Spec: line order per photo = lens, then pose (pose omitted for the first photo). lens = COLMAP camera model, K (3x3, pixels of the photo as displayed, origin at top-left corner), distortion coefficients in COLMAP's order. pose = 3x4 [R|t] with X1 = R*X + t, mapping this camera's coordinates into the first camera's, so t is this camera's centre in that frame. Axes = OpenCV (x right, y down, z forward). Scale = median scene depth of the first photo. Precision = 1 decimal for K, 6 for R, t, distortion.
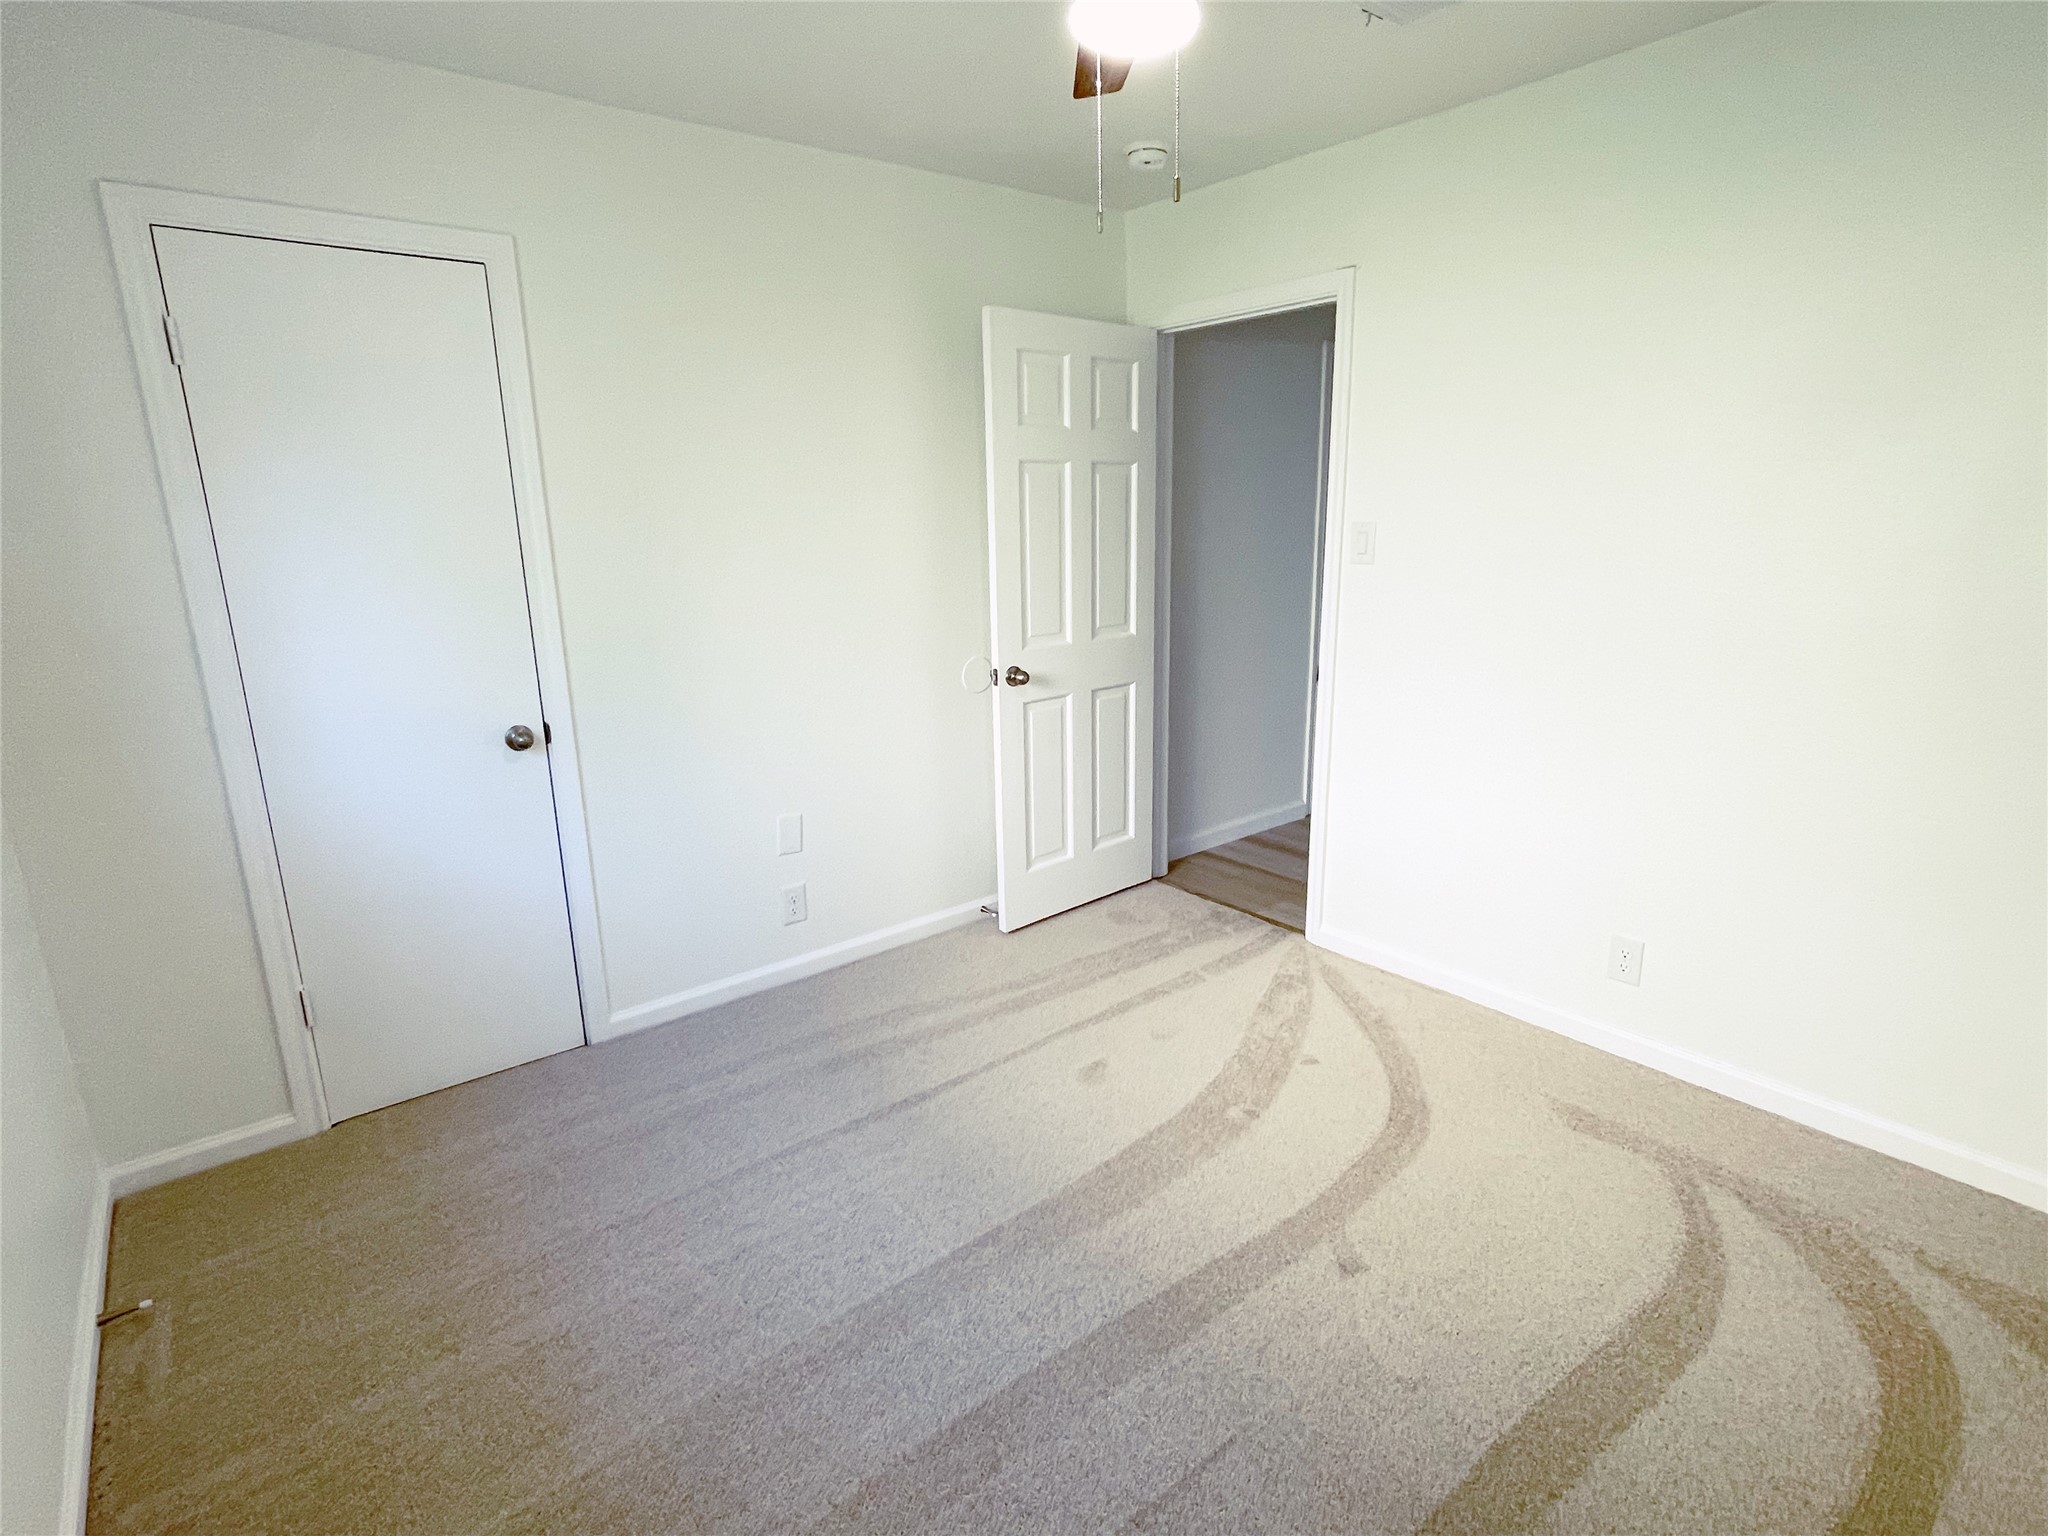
lens RADIAL K [[1032.0, 0, 1019.5], [0, 1032.0, 764.1], [0, 0, 1]] dist [-0.000552, -0.000774]
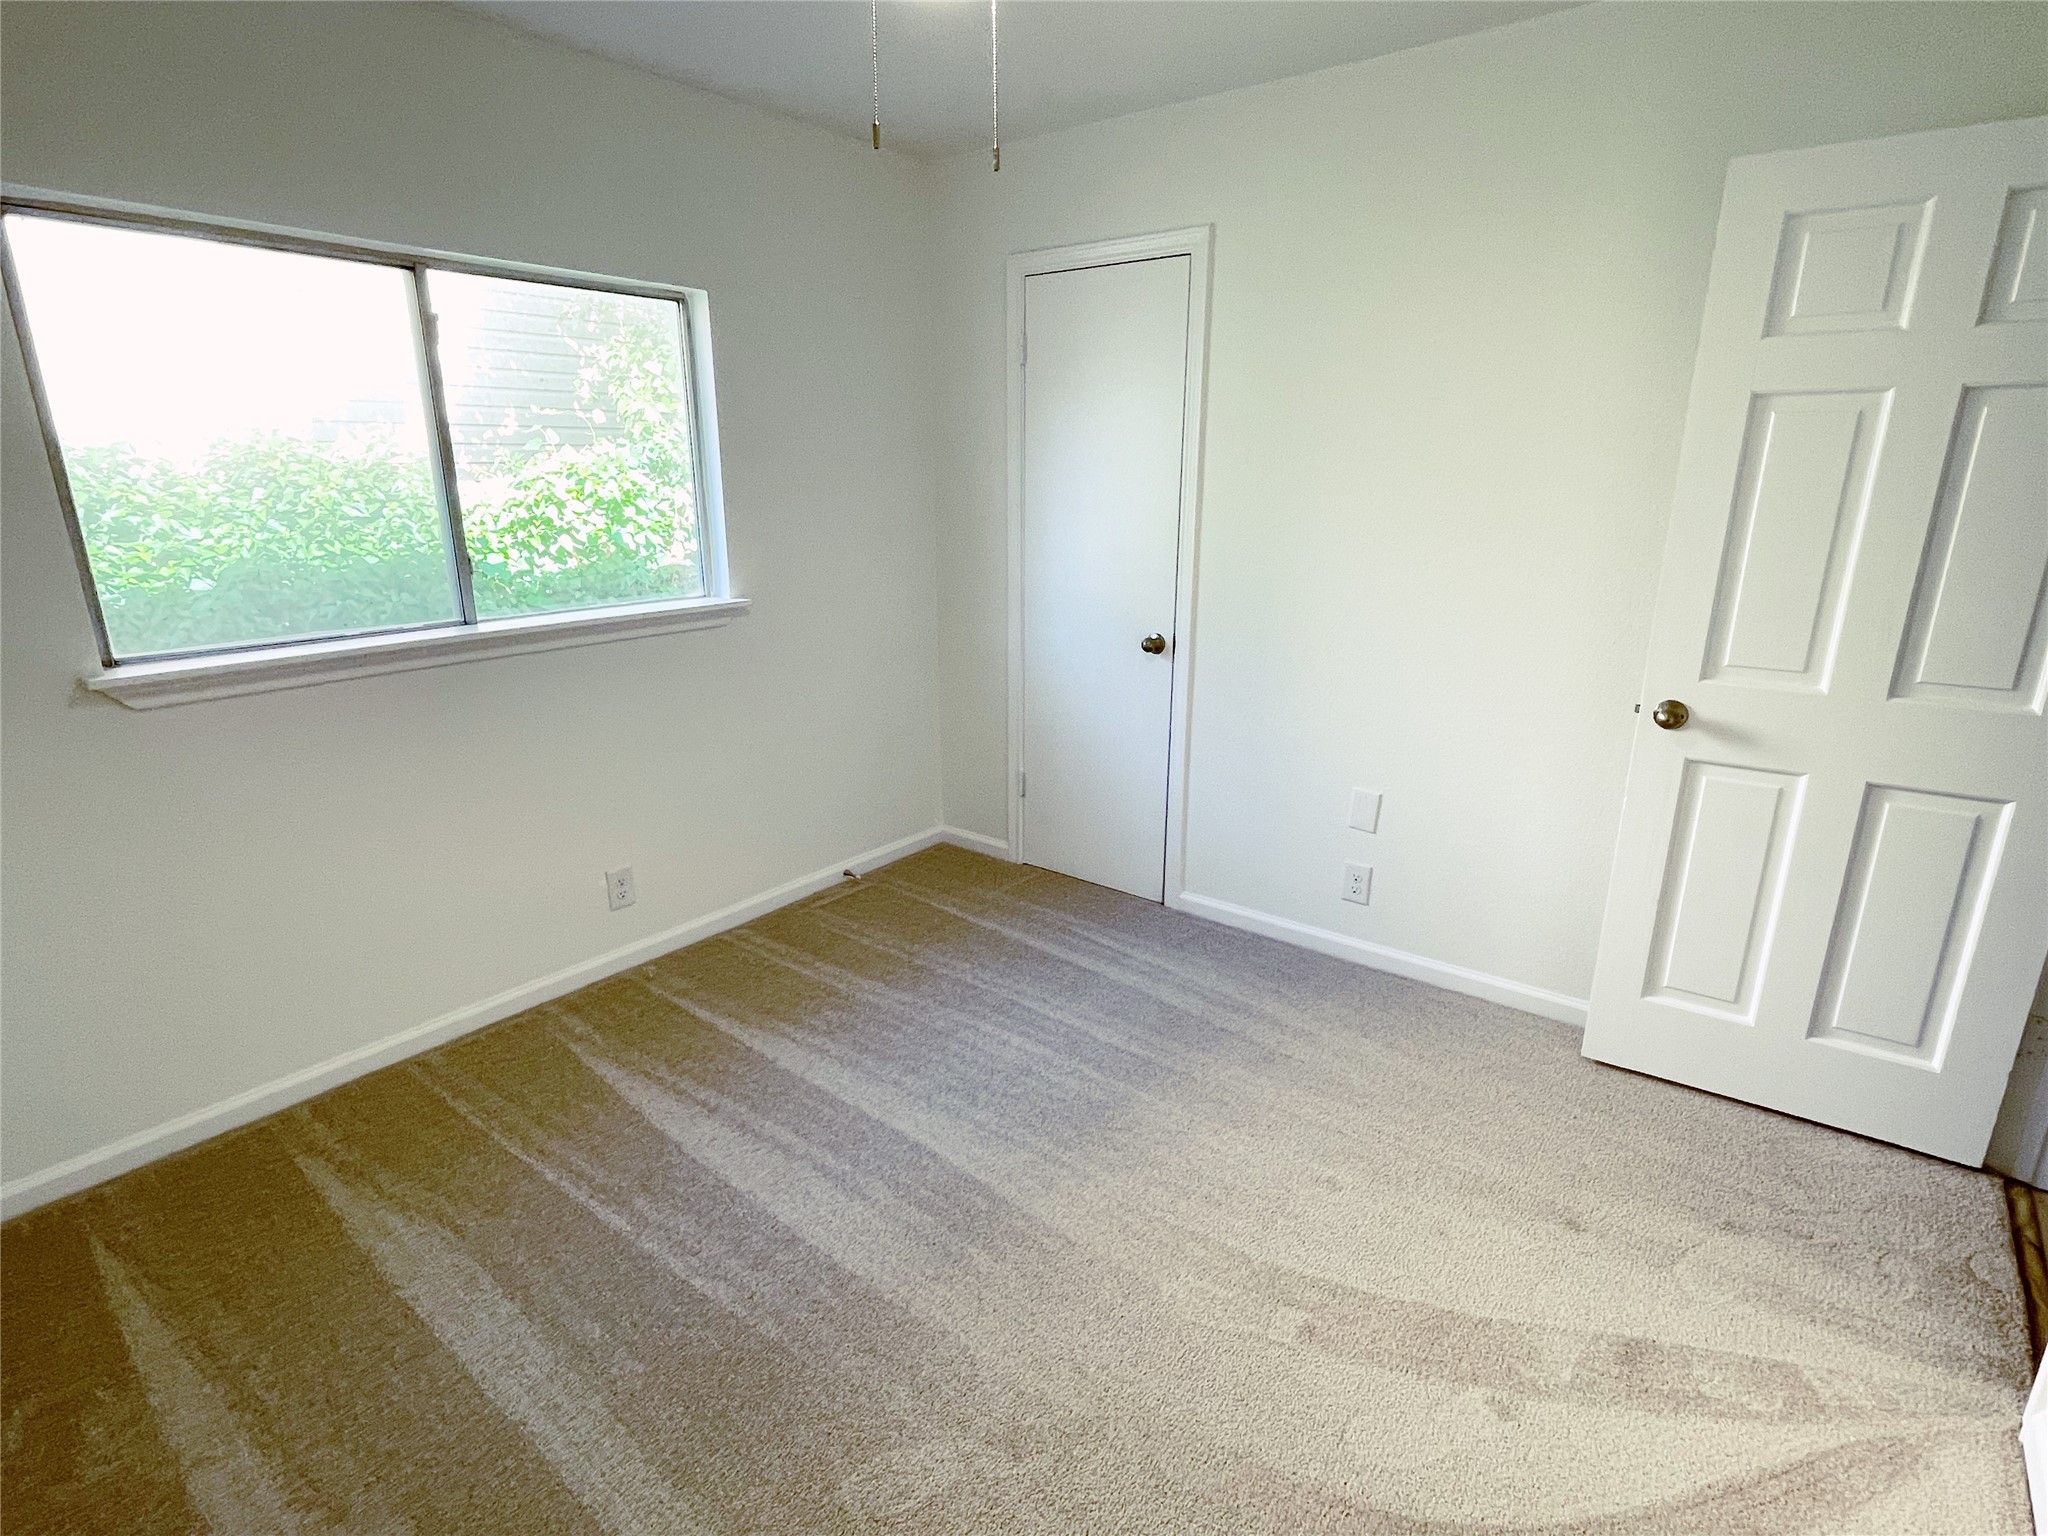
lens RADIAL K [[1032.0, 0, 1019.5], [0, 1032.0, 764.1], [0, 0, 1]] dist [-0.000552, -0.000774]
pose [[0.222977, 0.290437, -0.930552, 0.565259], [-0.235458, 0.942367, 0.237705, -0.120441], [0.945960, 0.166104, 0.278512, 0.425425]]
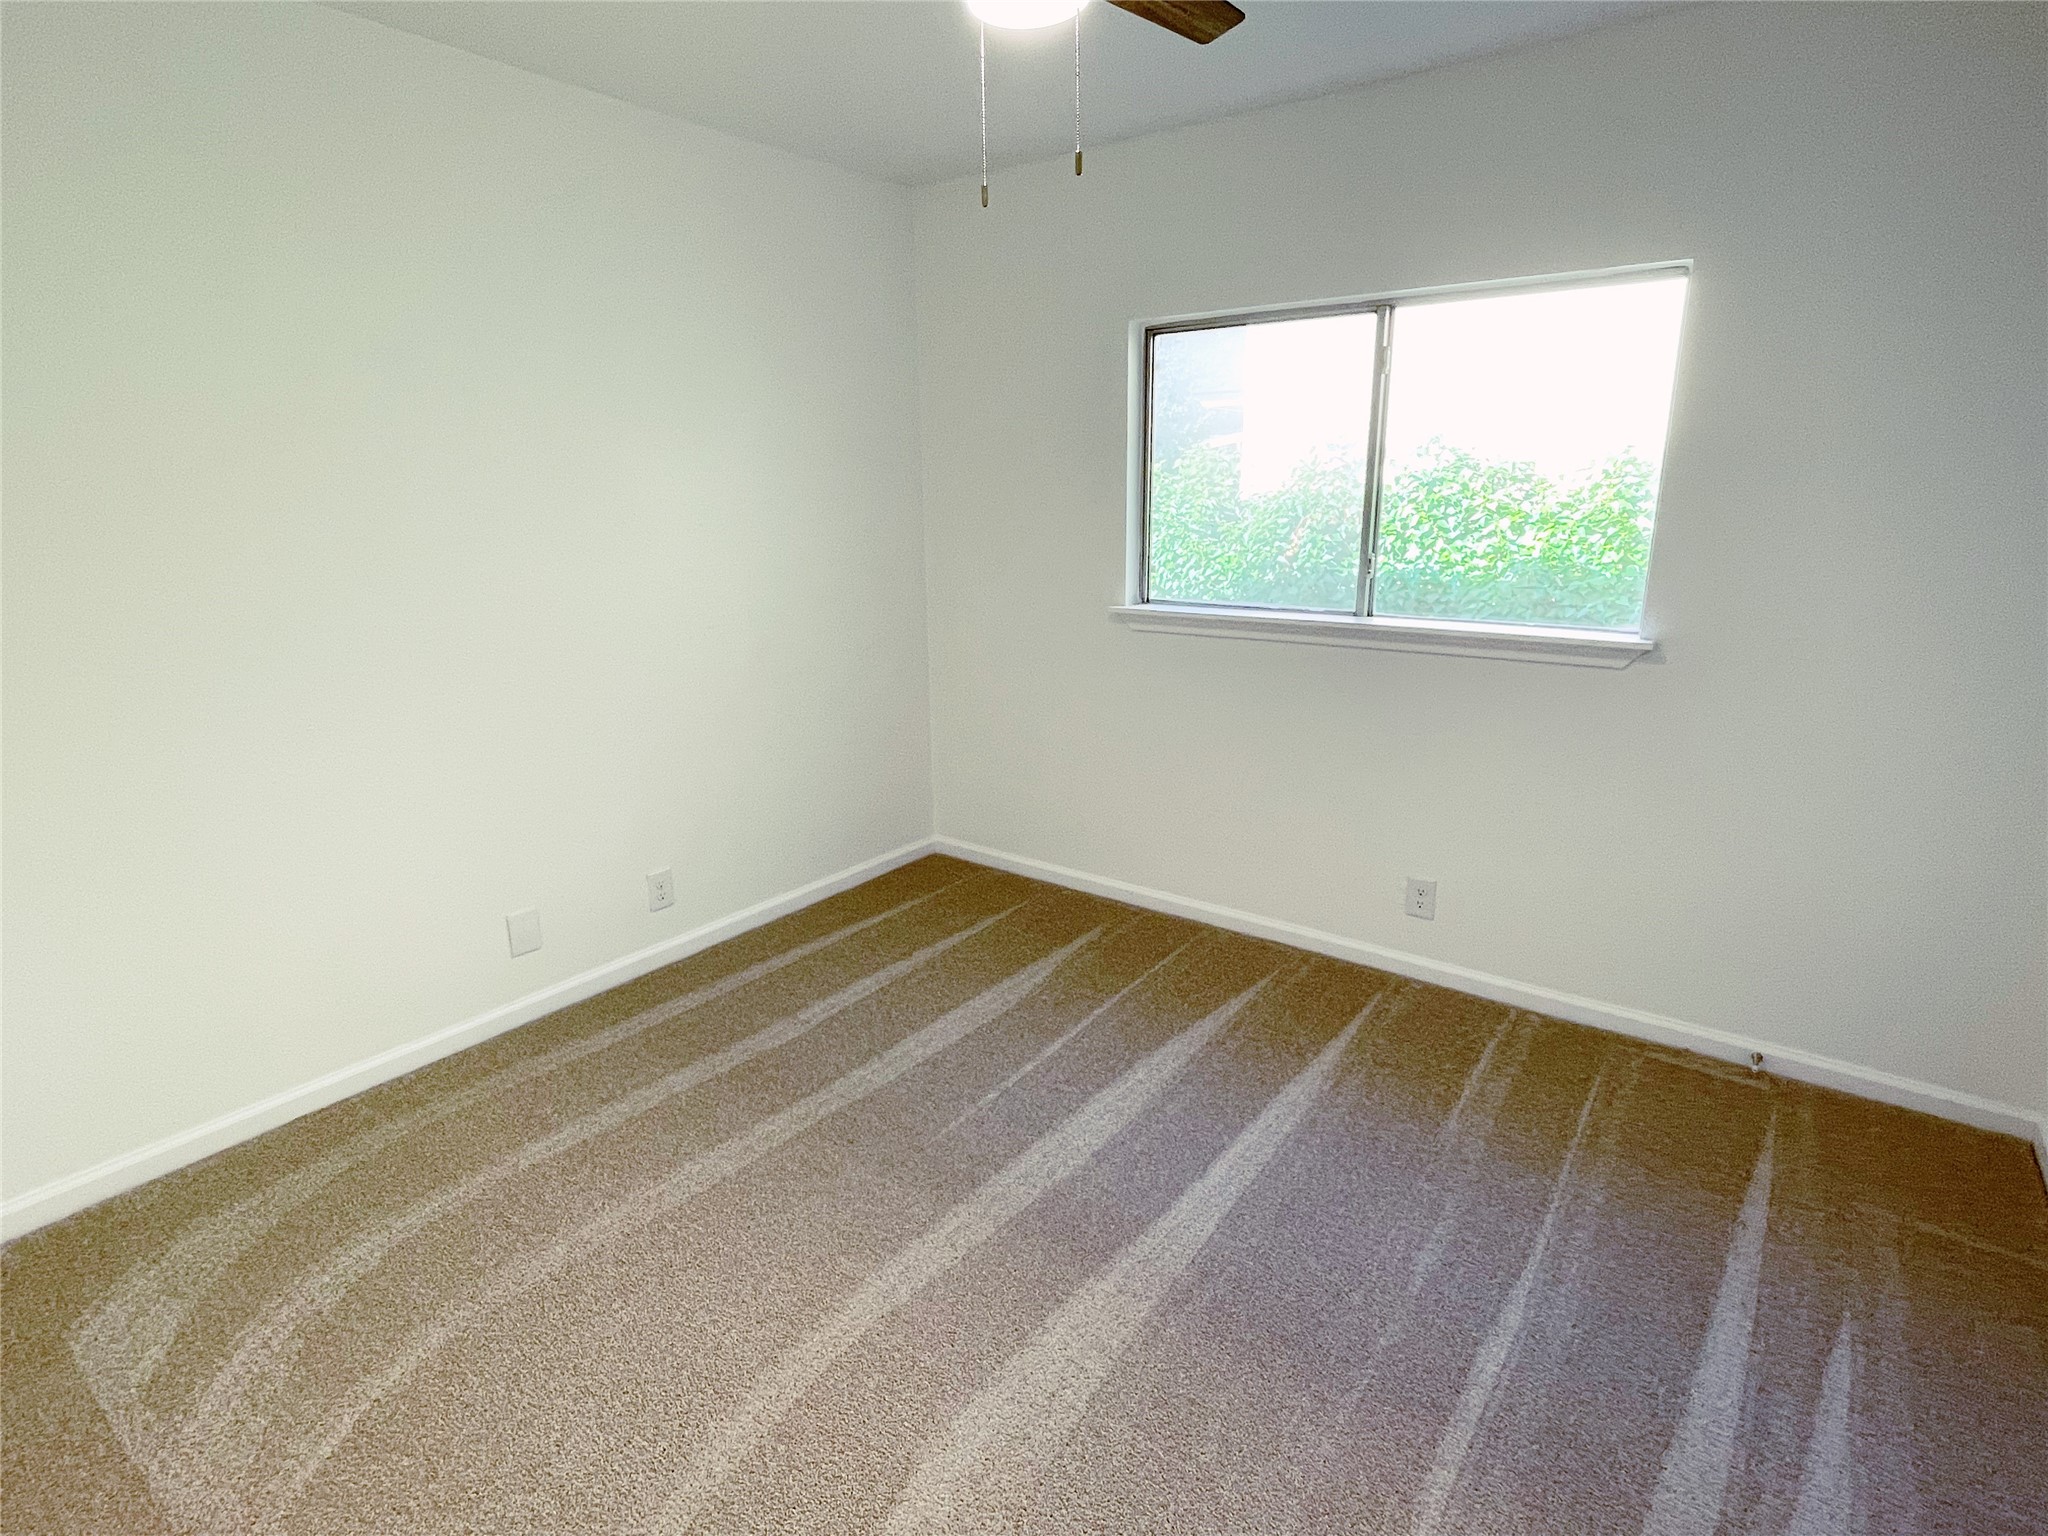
lens RADIAL K [[1032.0, 0, 1019.5], [0, 1032.0, 764.1], [0, 0, 1]] dist [-0.000552, -0.000774]
pose [[-0.968320, 0.096010, -0.230519, 0.196236], [-0.027316, 0.876868, 0.479954, -0.254178], [0.248215, 0.471046, -0.846466, 1.016039]]
